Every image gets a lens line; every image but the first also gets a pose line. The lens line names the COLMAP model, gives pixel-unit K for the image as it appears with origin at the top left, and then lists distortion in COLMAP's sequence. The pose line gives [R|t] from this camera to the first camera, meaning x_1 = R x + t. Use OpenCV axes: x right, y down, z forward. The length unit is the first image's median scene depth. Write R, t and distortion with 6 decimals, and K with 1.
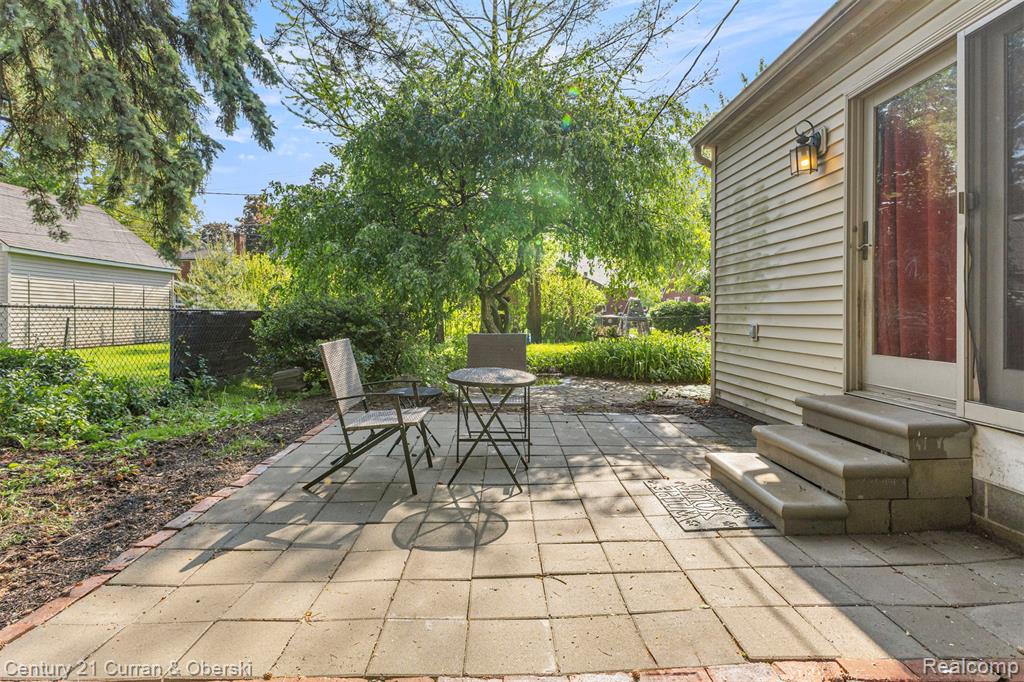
lens RADIAL K [[522.3, 0, 523.4], [0, 522.3, 307.2], [0, 0, 1]] dist [0.012657, -0.000343]
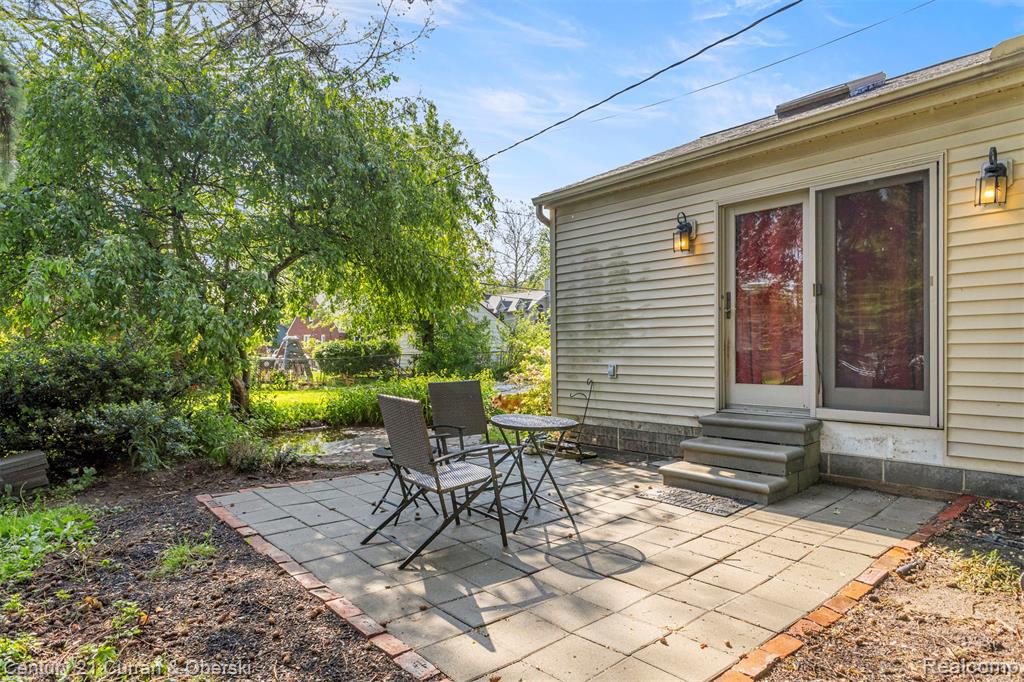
lens RADIAL K [[588.1, 0, 514.2], [0, 588.1, 347.5], [0, 0, 1]] dist [0.014907, -0.001162]
pose [[0.768377, -0.006340, 0.639966, -0.952104], [0.003534, 0.999978, 0.005664, -0.024451], [-0.639988, -0.002091, 0.768382, 0.142116]]
